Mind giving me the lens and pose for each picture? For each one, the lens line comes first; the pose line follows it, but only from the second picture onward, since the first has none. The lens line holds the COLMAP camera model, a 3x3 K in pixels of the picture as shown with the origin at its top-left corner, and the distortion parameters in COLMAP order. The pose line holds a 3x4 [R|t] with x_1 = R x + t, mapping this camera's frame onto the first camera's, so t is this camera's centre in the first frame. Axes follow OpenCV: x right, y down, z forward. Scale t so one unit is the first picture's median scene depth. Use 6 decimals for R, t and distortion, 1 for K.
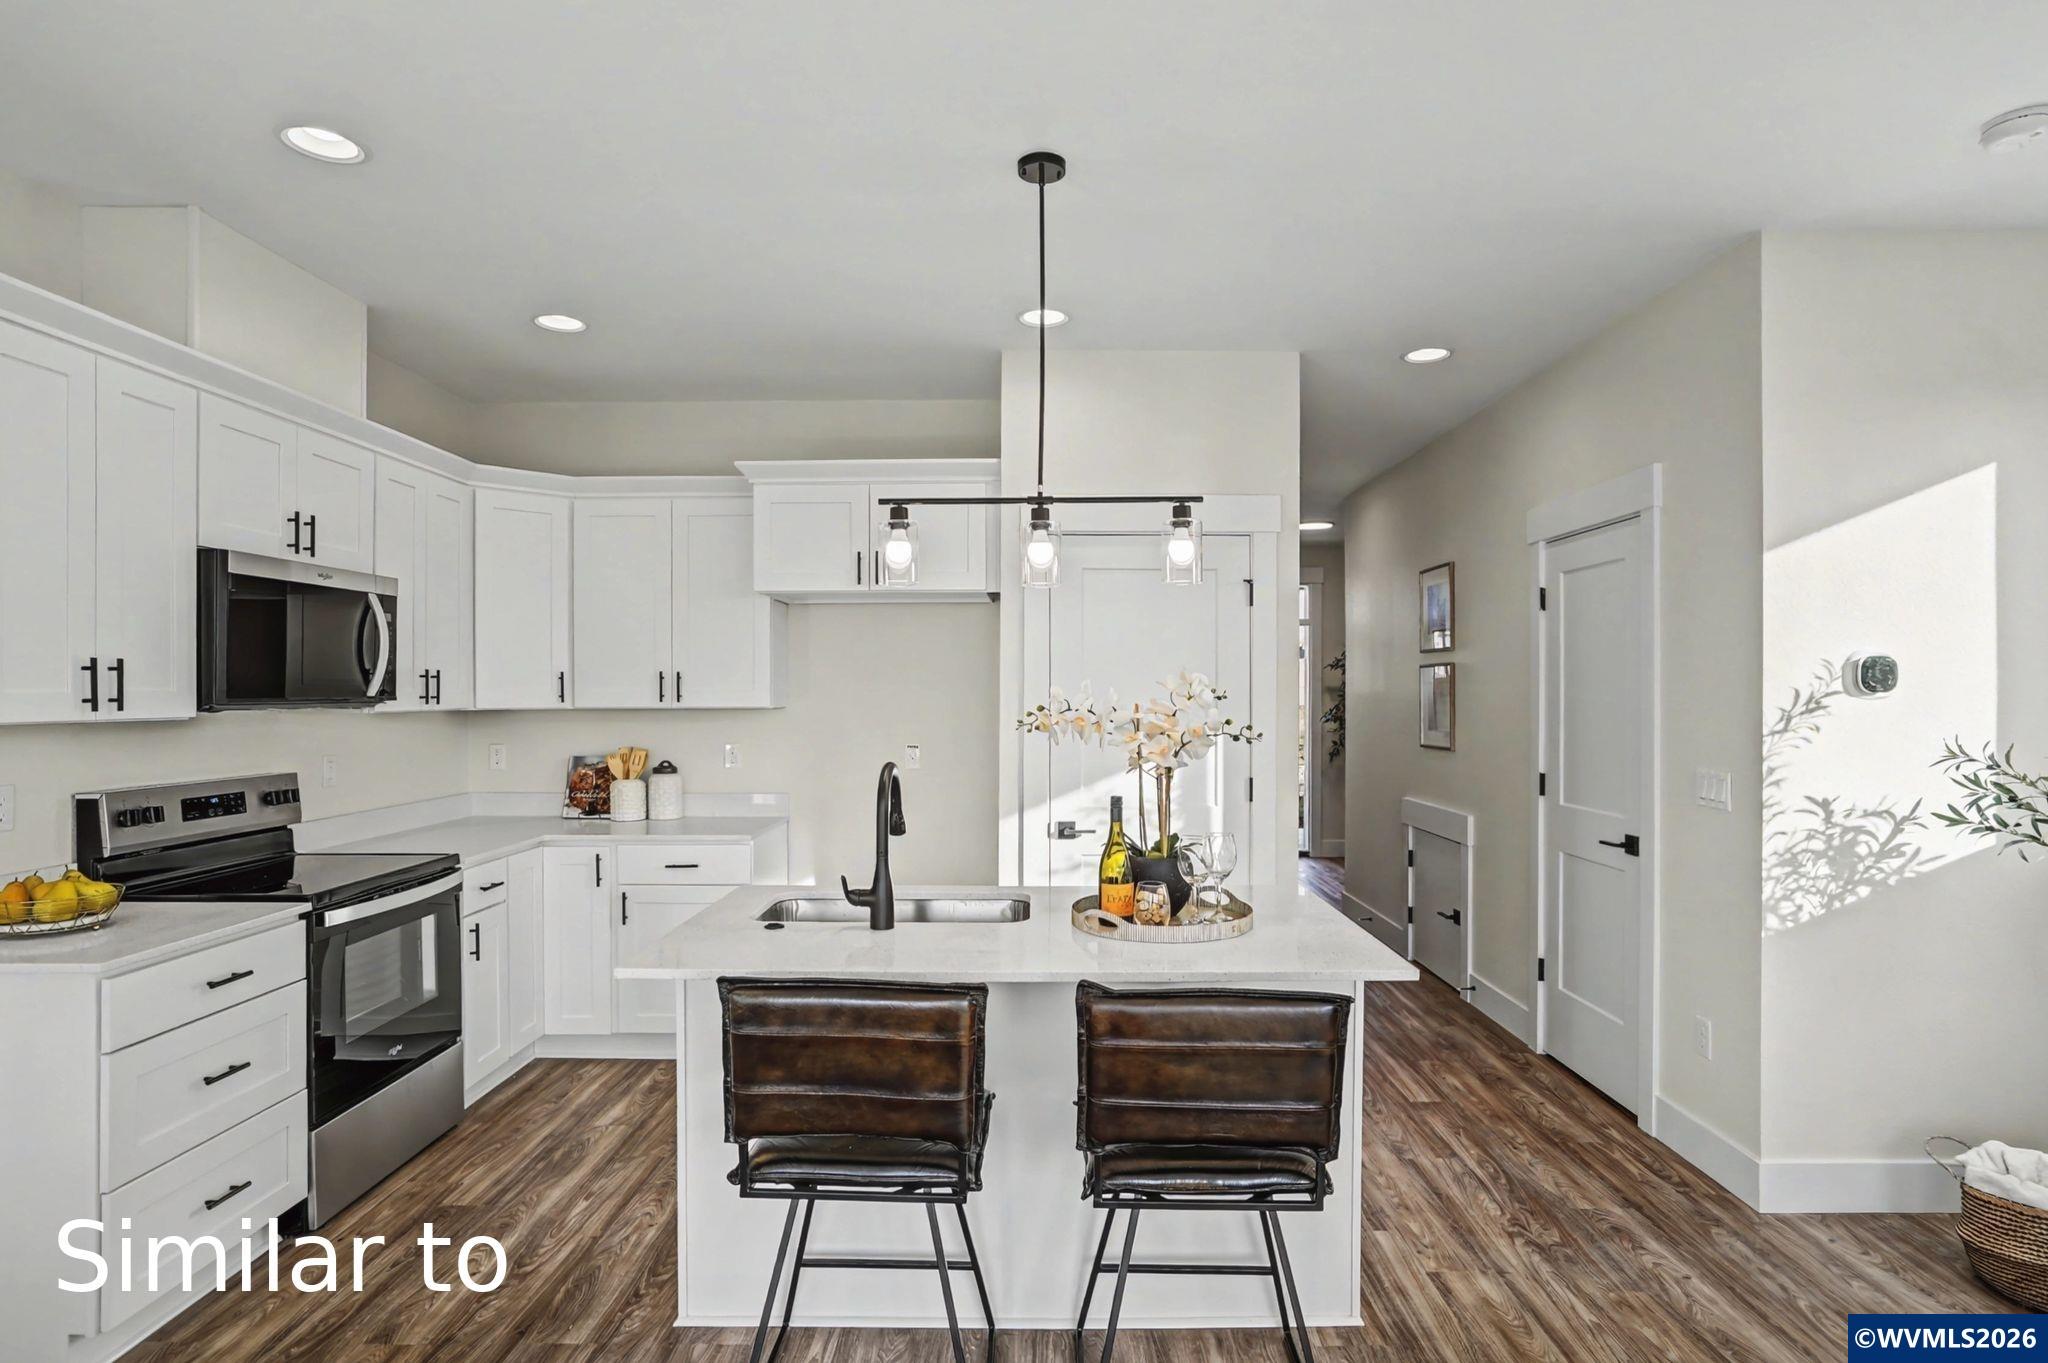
lens RADIAL K [[1086.3, 0, 1030.3], [0, 1086.3, 699.4], [0, 0, 1]] dist [-0.052971, 0.032997]
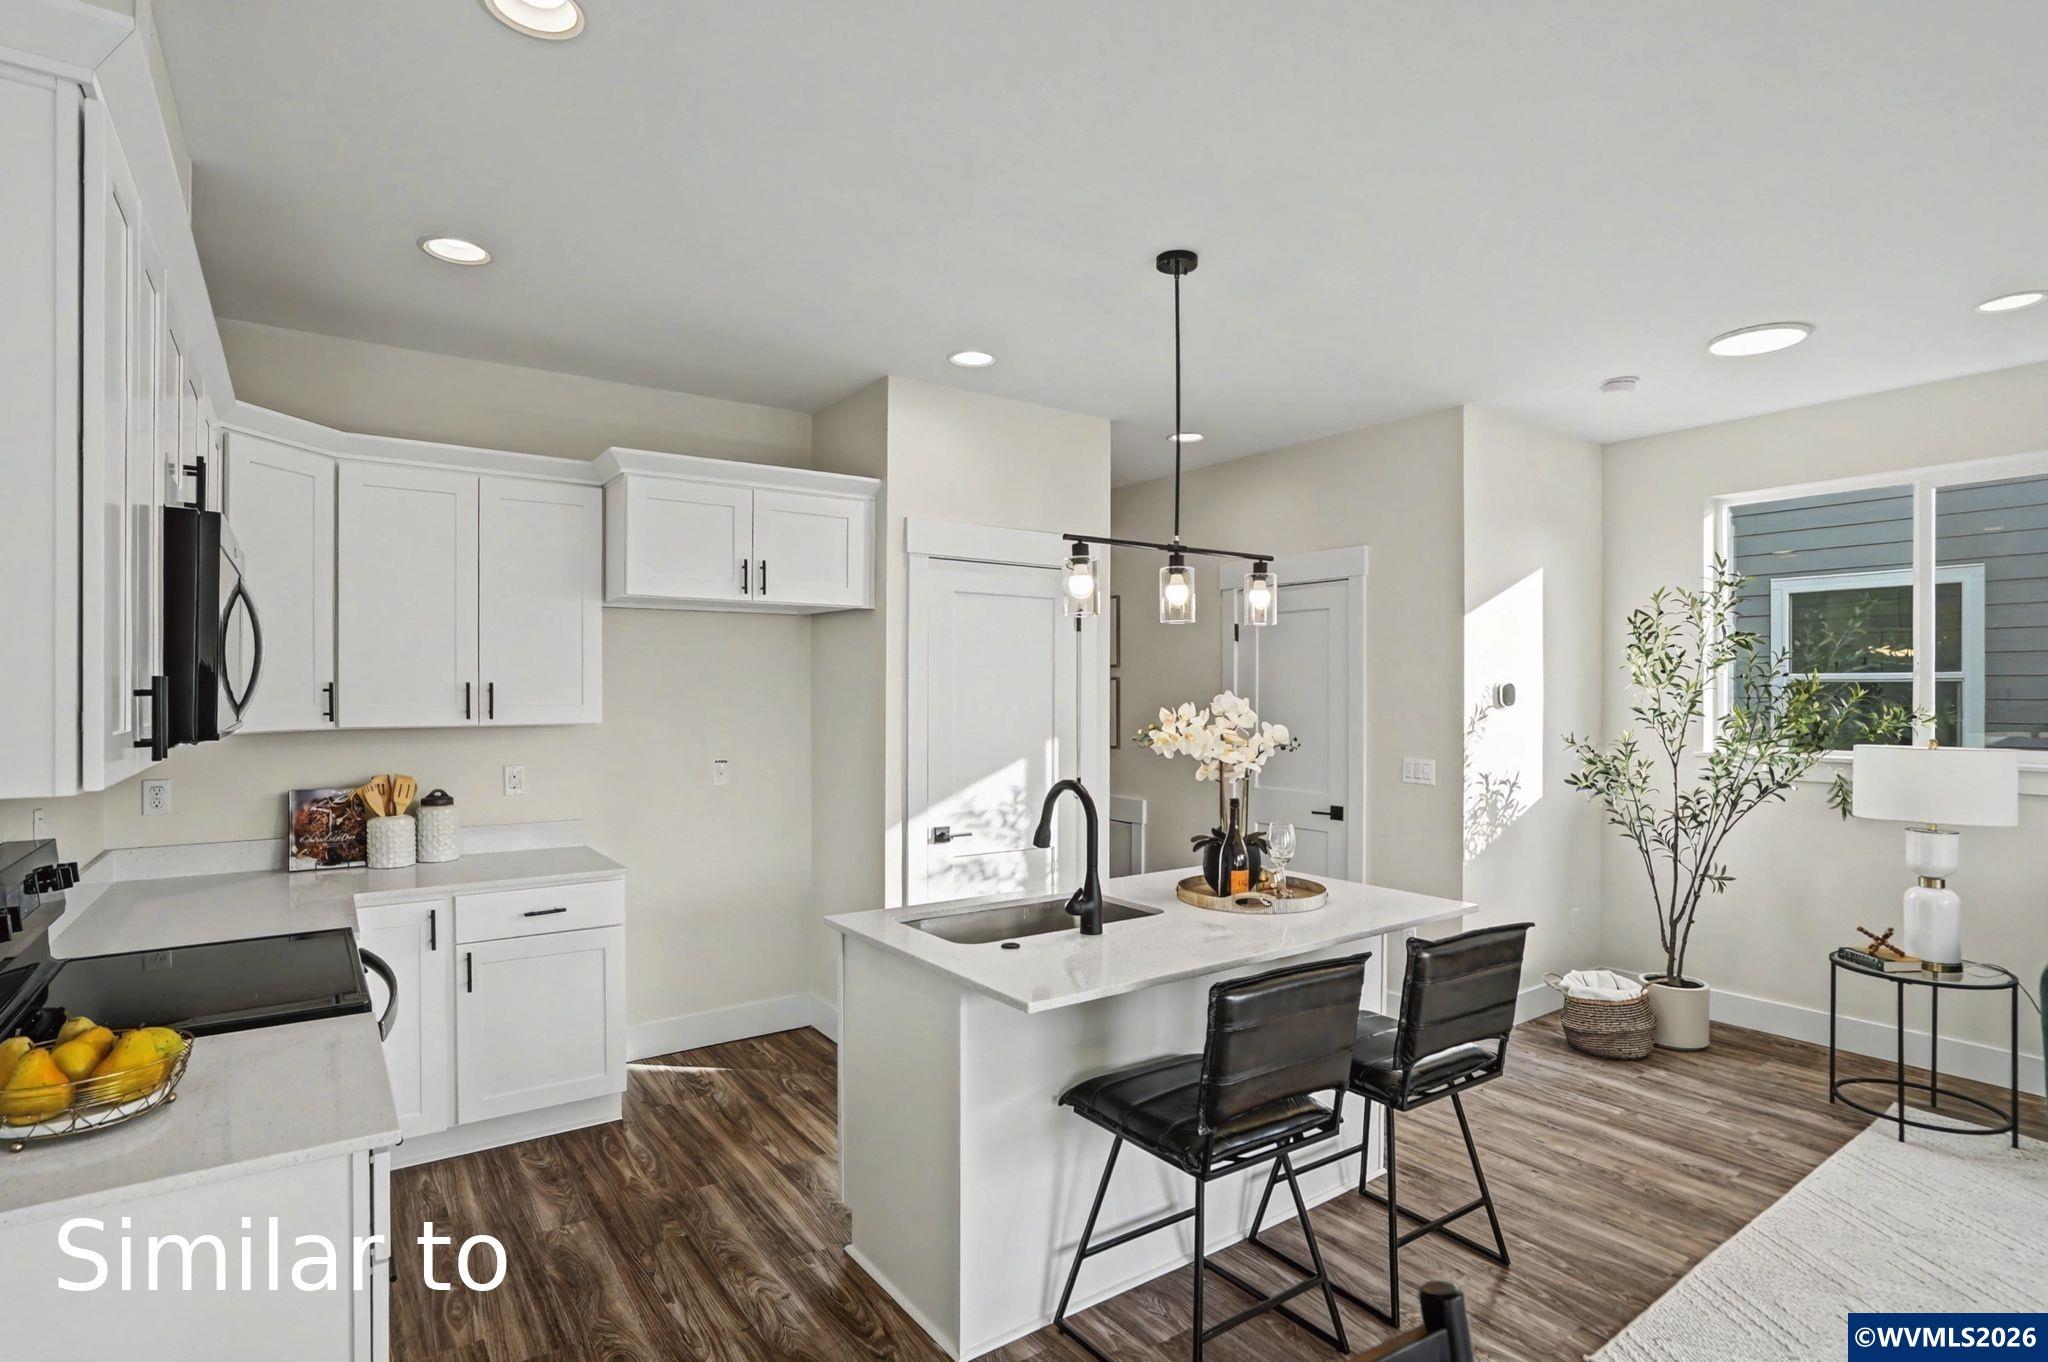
lens RADIAL K [[1041.4, 0, 1030.3], [0, 1041.4, 691.5], [0, 0, 1]] dist [-0.063243, 0.027296]
pose [[0.808805, 0.001472, 0.588075, -0.649382], [0.001480, 0.999989, -0.004539, -0.021009], [-0.588075, 0.004542, 0.808793, 0.158743]]
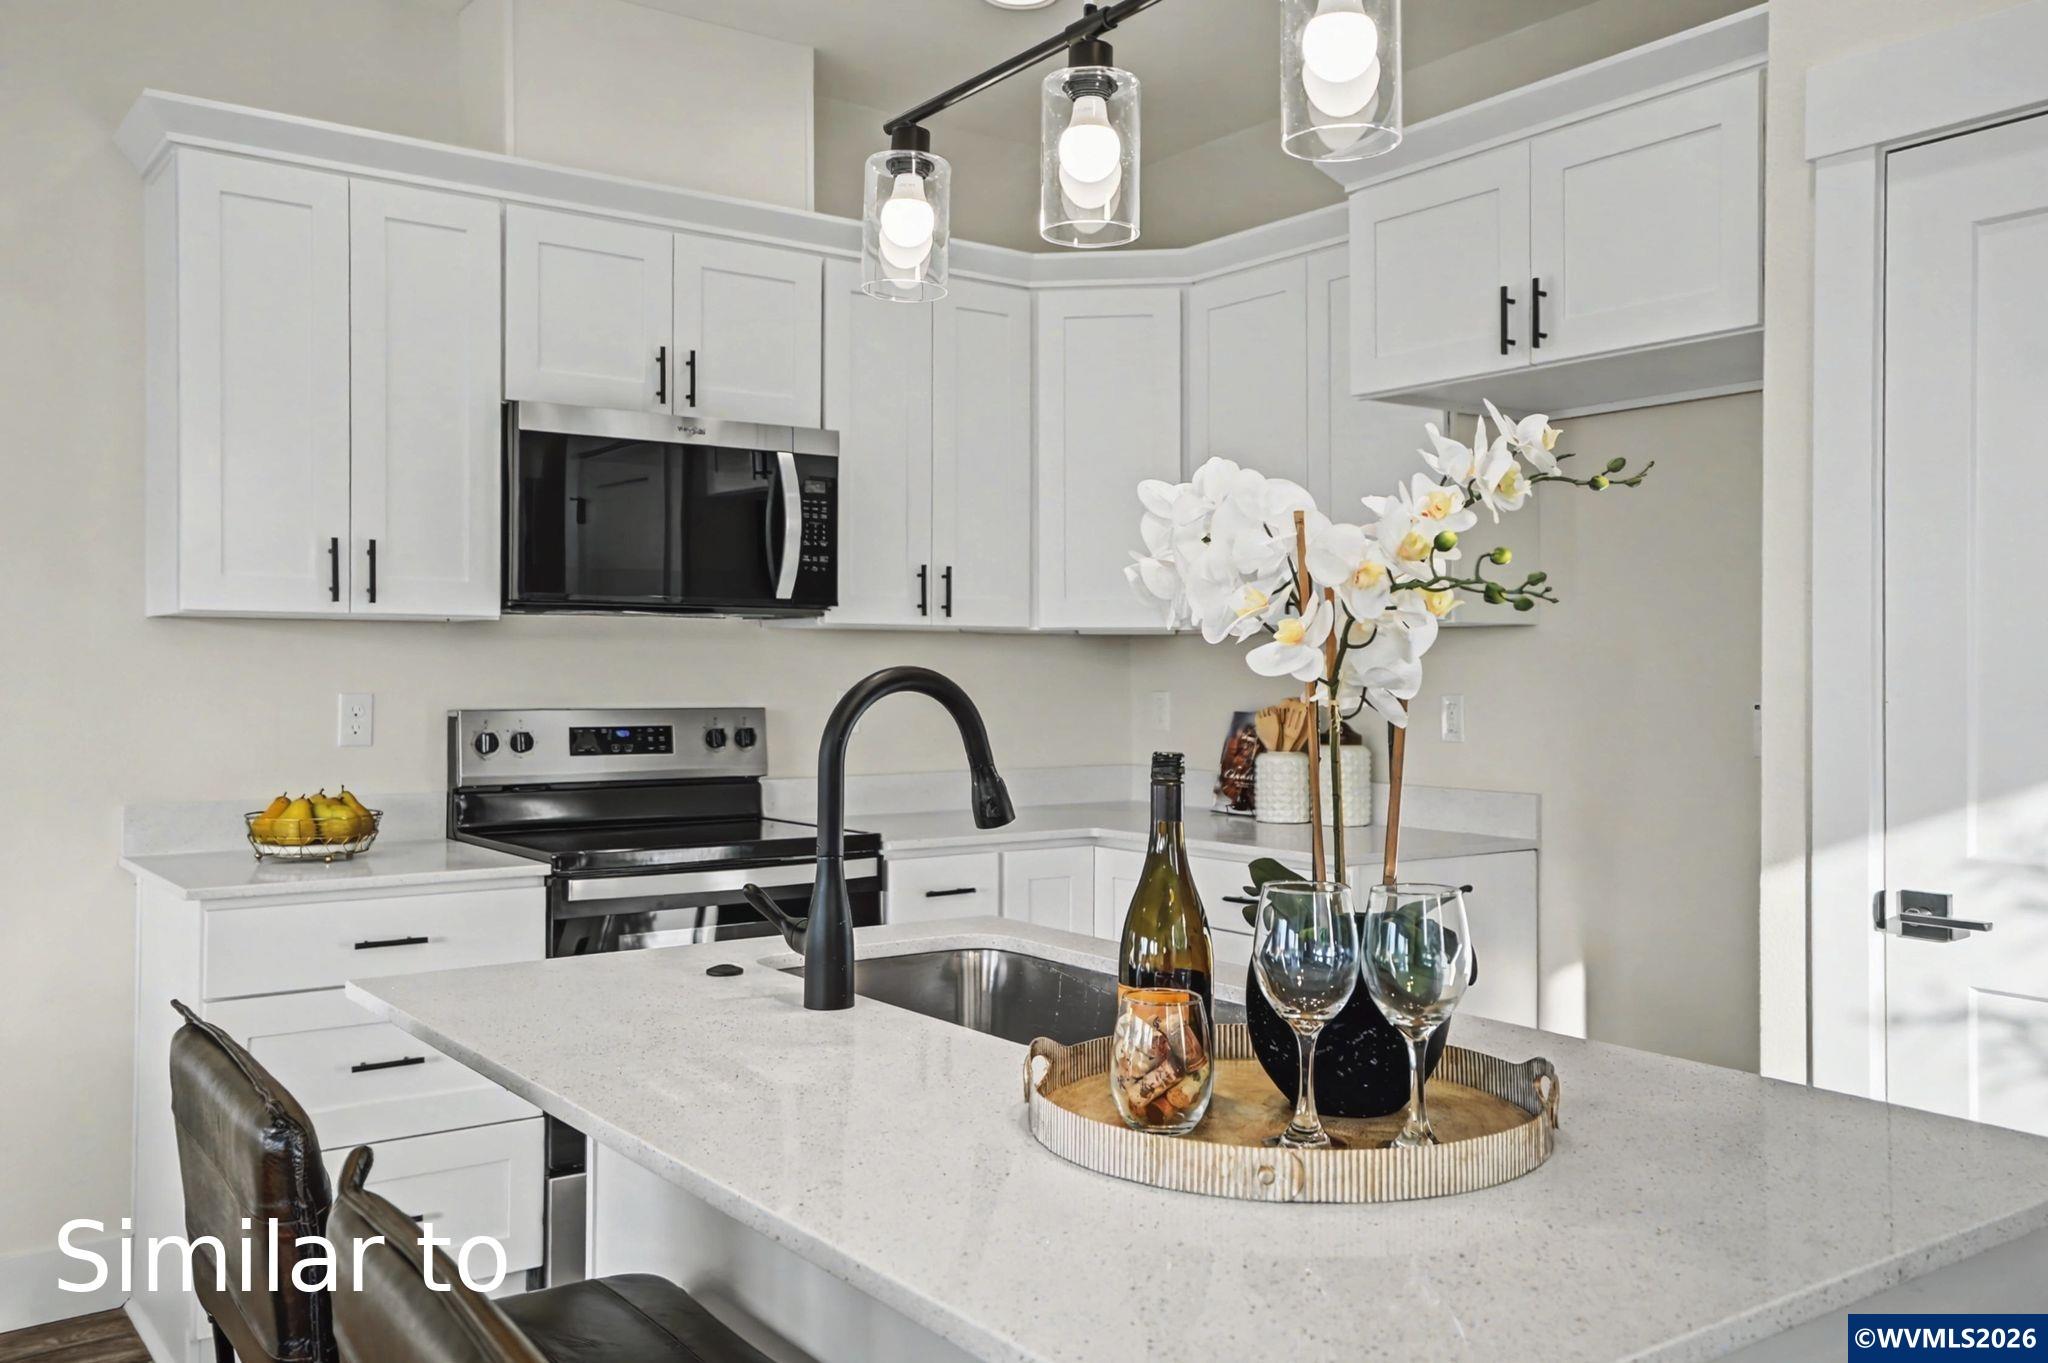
lens RADIAL K [[1684.5, 0, 1028.4], [0, 1684.5, 658.0], [0, 0, 1]] dist [0.014176, 0.005006]
pose [[0.609755, -0.000982, -0.792589, 0.409959], [-0.010378, 0.999904, -0.009223, 0.050252], [0.792522, 0.013849, 0.609686, 0.498439]]
